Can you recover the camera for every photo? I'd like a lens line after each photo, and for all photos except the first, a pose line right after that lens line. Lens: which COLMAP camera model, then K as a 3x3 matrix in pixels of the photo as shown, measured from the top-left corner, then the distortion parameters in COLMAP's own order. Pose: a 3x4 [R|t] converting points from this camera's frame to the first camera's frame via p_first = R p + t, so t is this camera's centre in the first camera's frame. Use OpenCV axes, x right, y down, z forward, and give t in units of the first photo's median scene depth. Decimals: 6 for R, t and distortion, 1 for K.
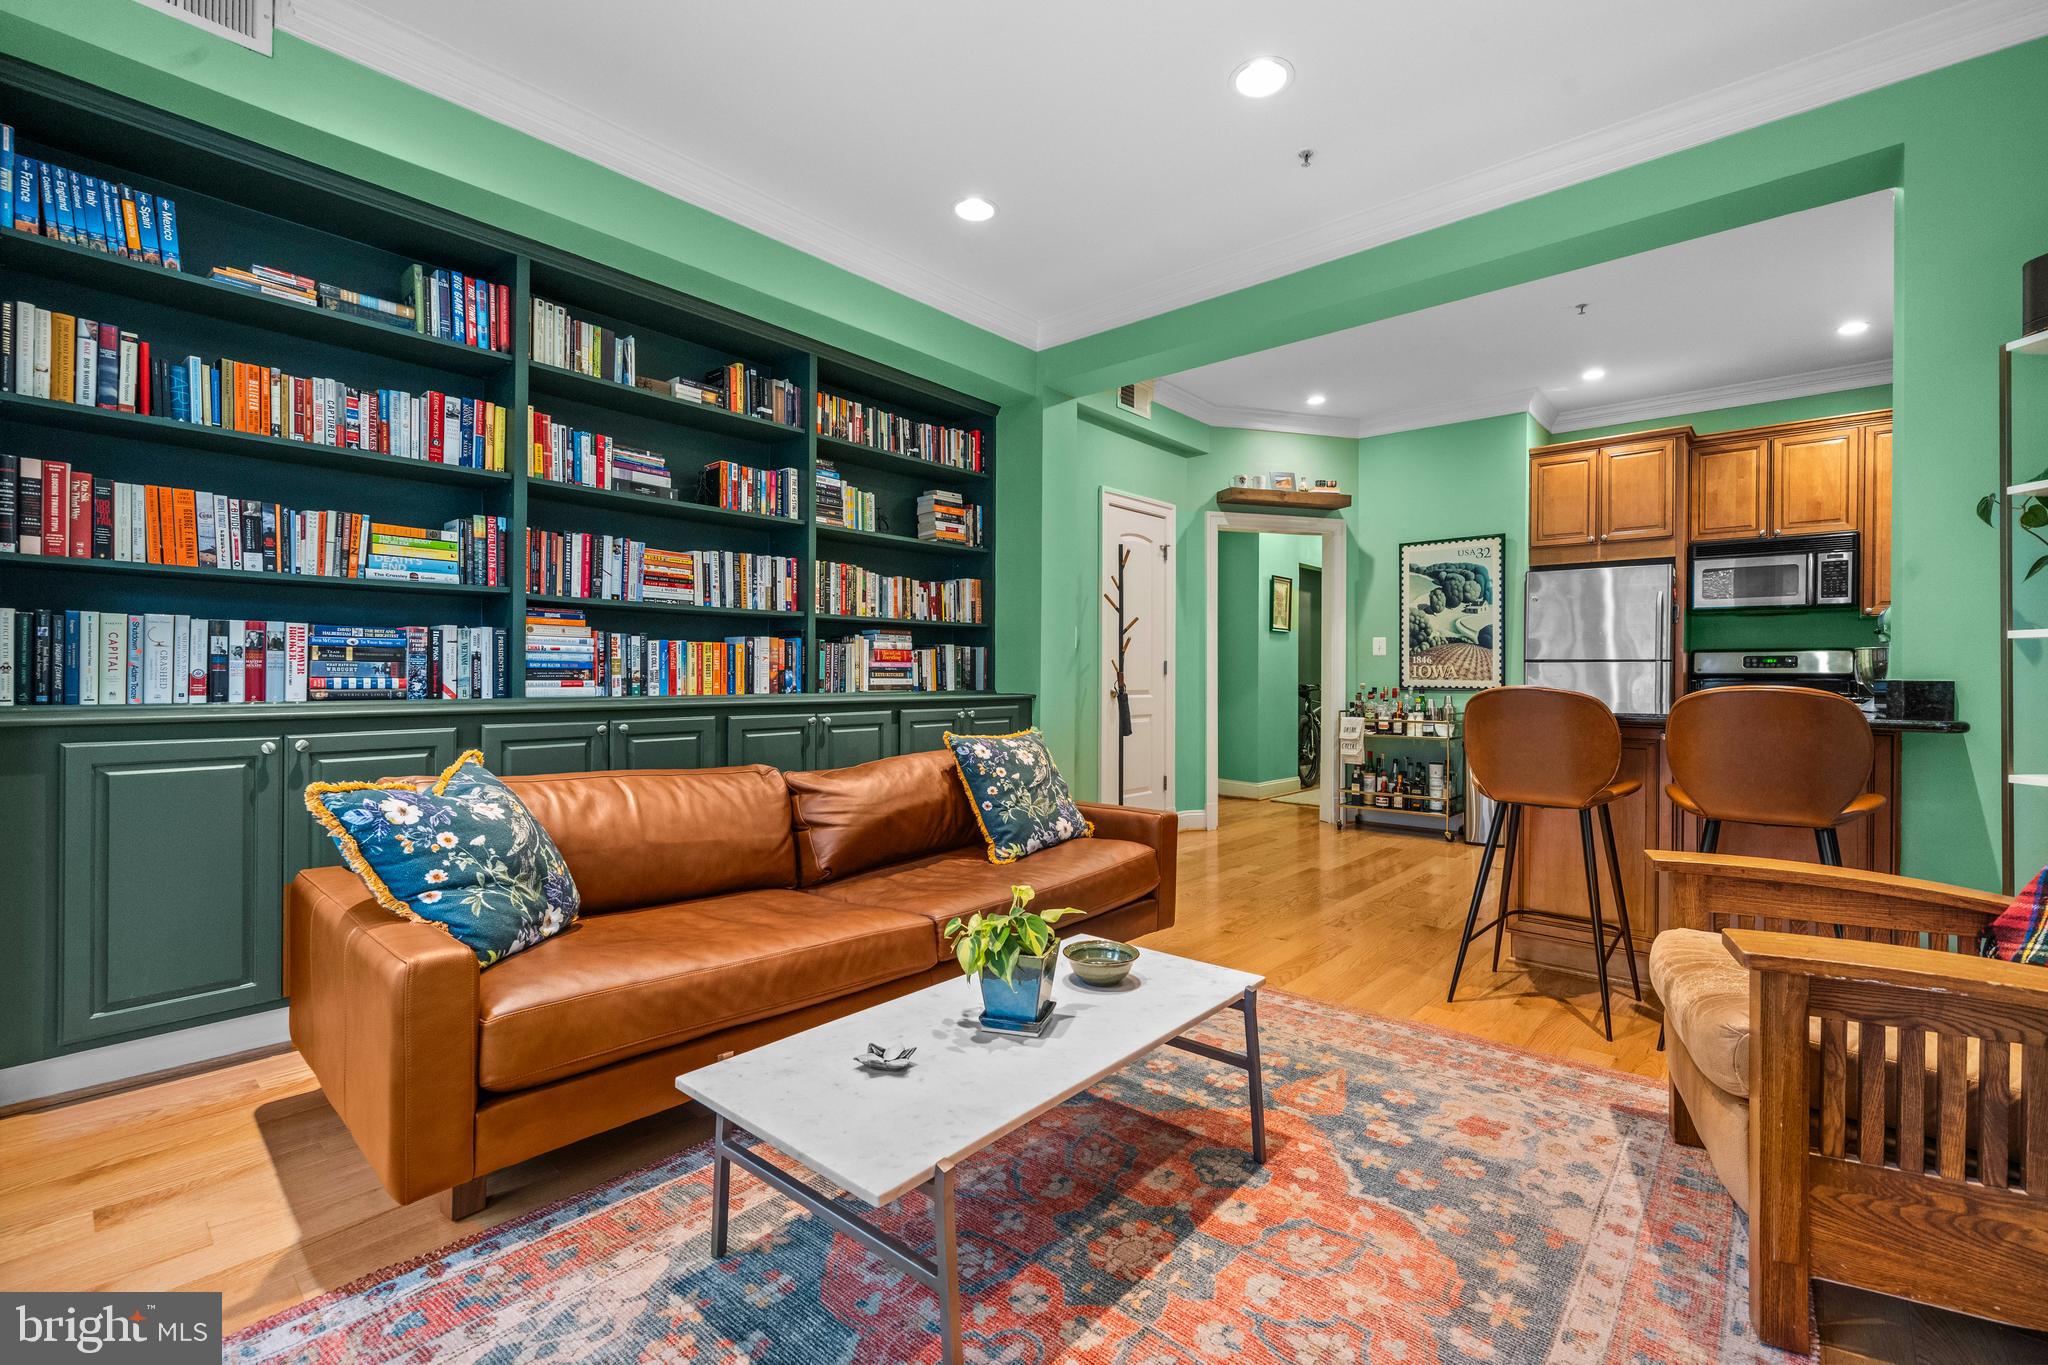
lens RADIAL K [[869.6, 0, 1028.1], [0, 869.6, 679.3], [0, 0, 1]] dist [-0.003637, 0.001126]
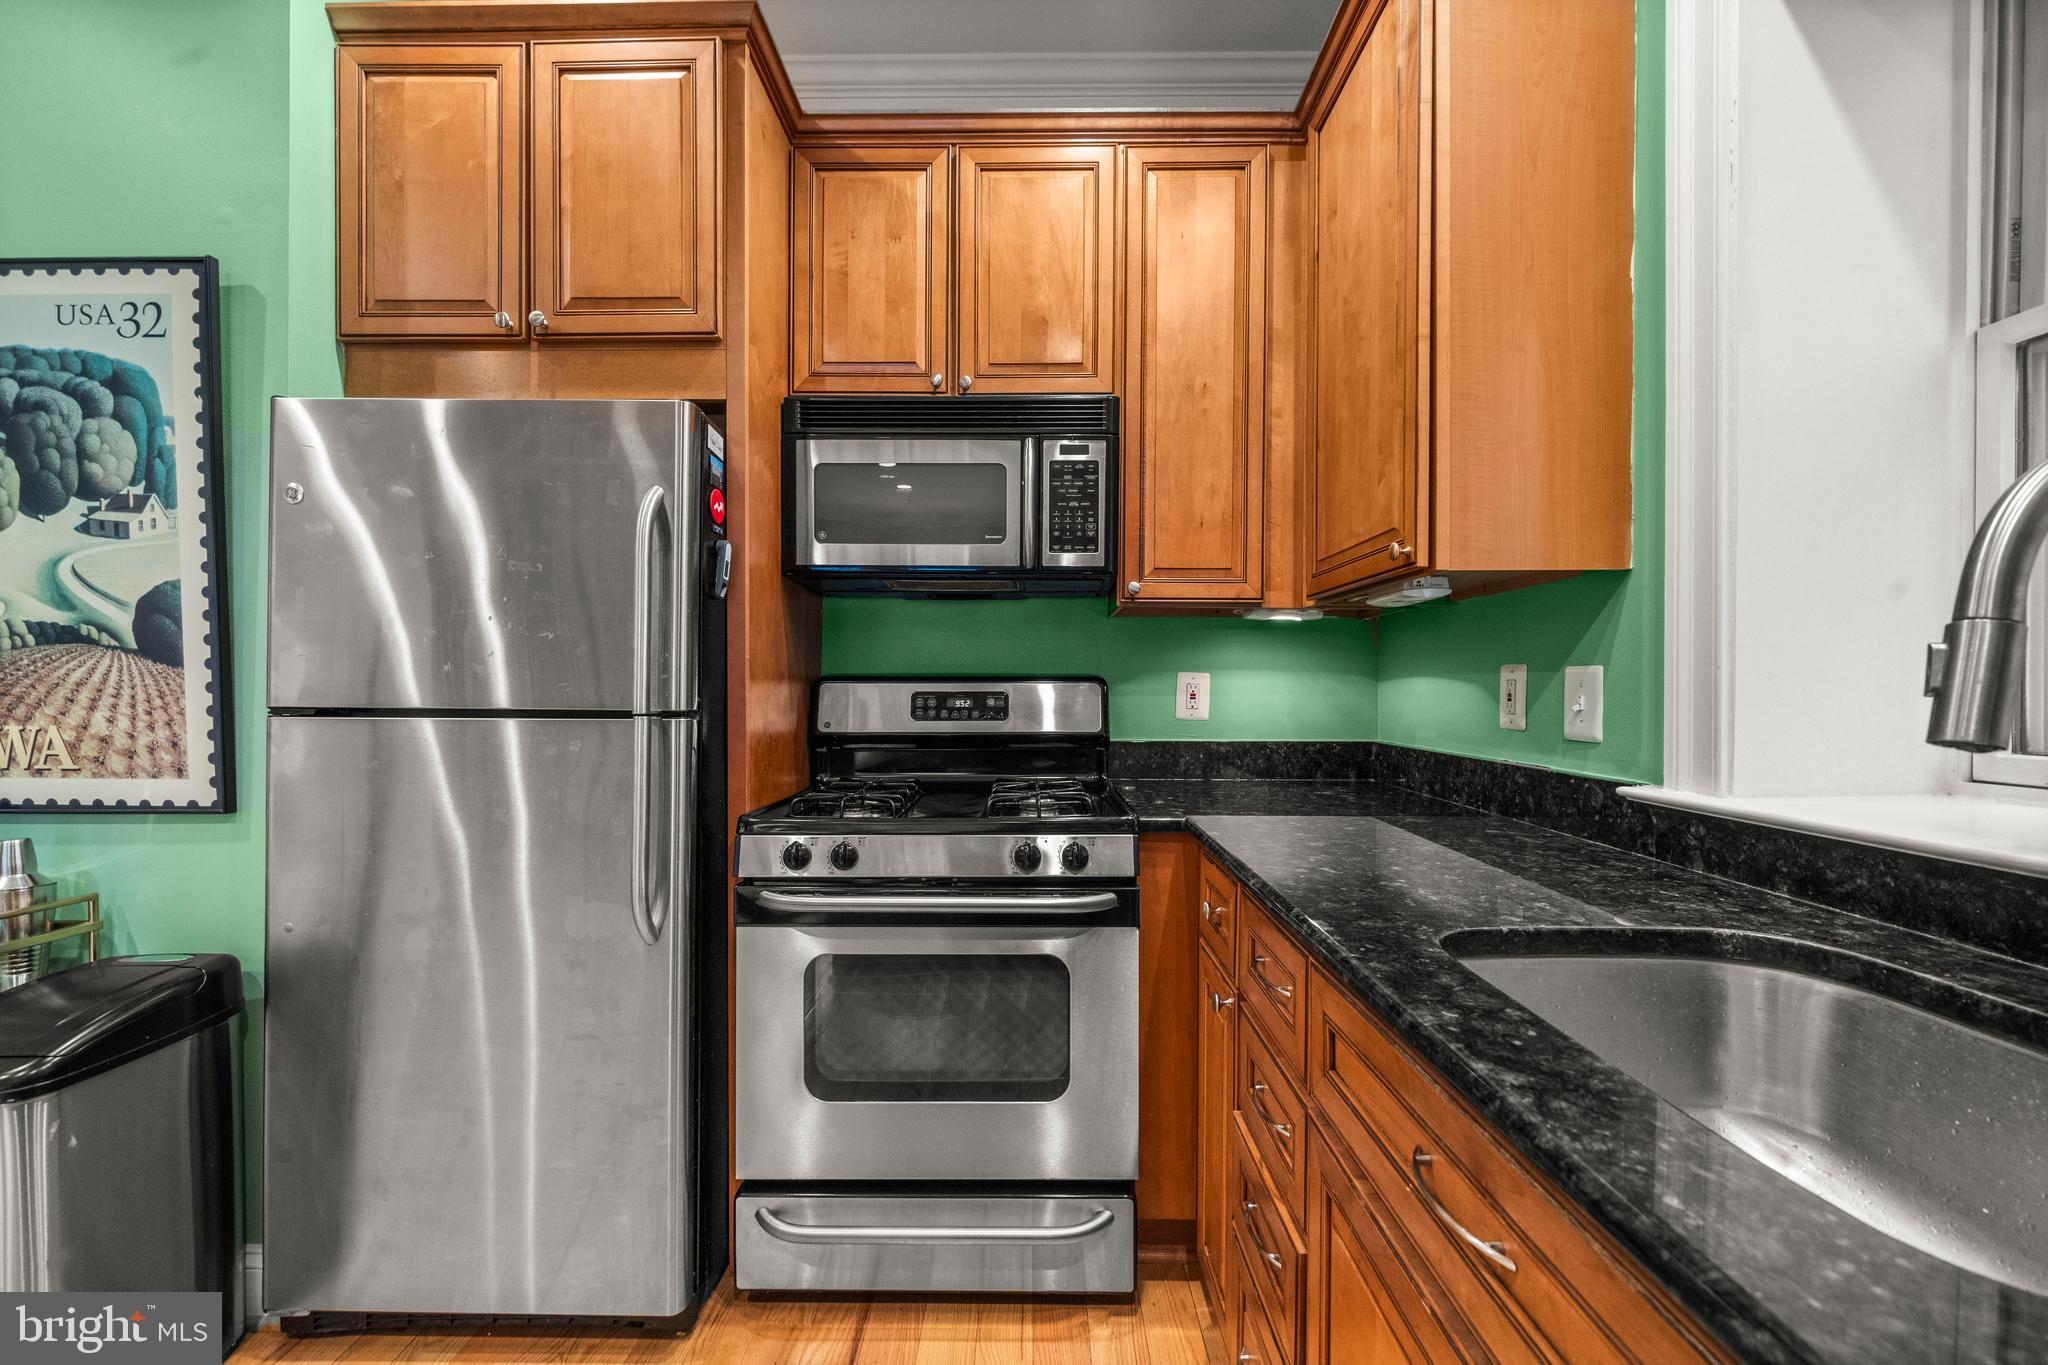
lens RADIAL K [[796.1, 0, 1026.2], [0, 796.1, 698.7], [0, 0, 1]] dist [-0.004247, 0.000611]
pose [[0.755196, -0.013037, 0.655369, 1.018429], [0.005750, 0.999895, 0.013266, -0.047646], [-0.655473, -0.006250, 0.755193, 1.116890]]
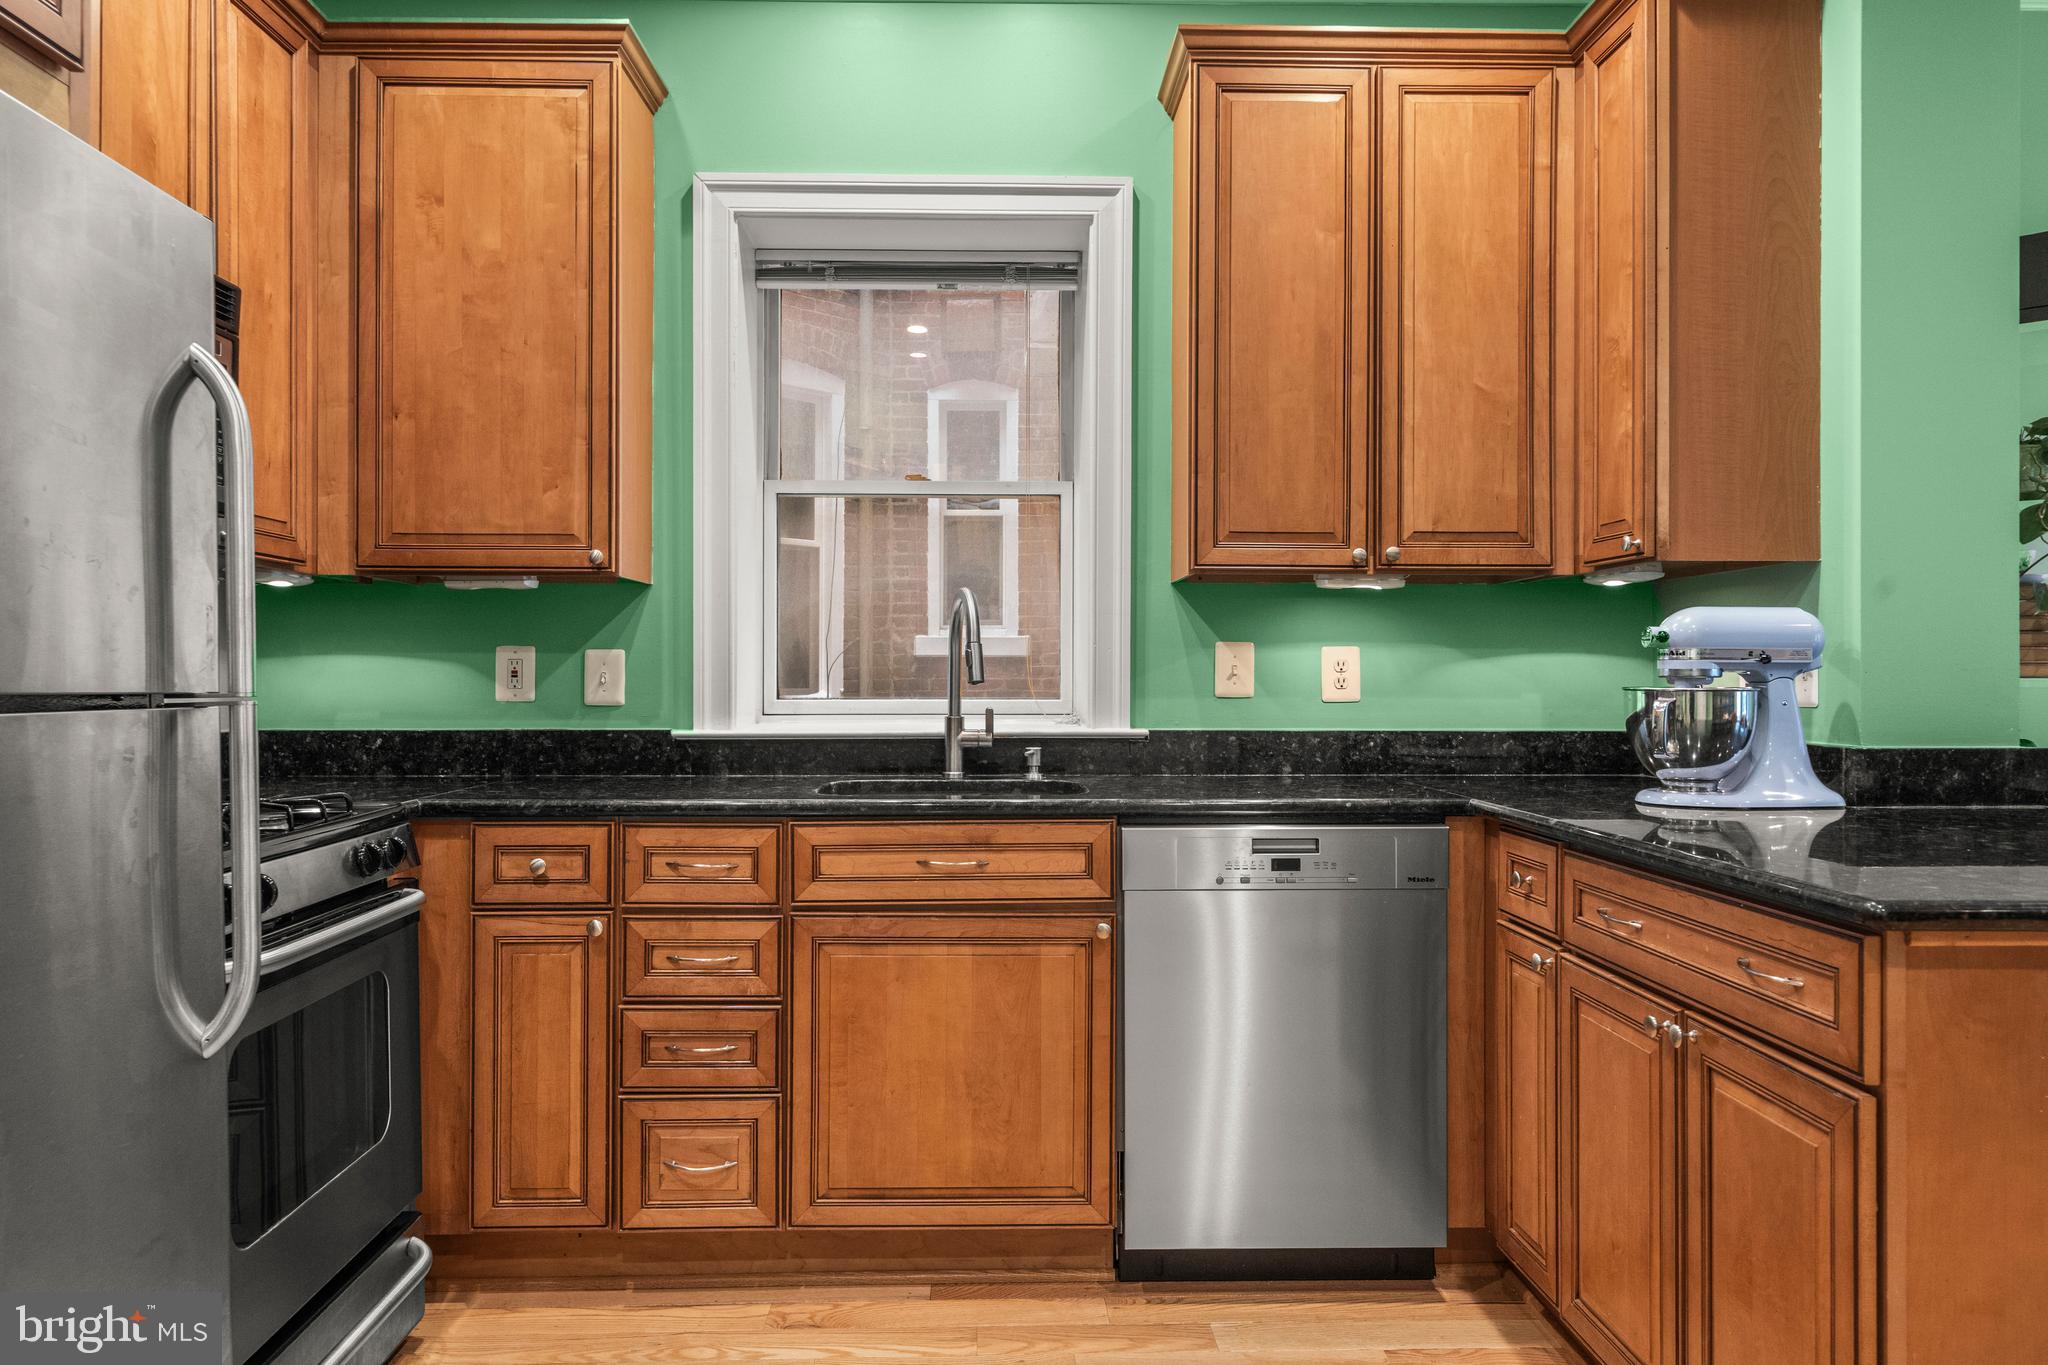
lens RADIAL K [[1373.3, 0, 1022.7], [0, 1373.3, 669.0], [0, 0, 1]] dist [0.000515, 0.002041]
pose [[-0.682546, -0.001259, 0.730842, 0.594594], [0.001699, 0.999993, 0.003310, -0.046477], [-0.730841, 0.003501, -0.682539, 1.700031]]
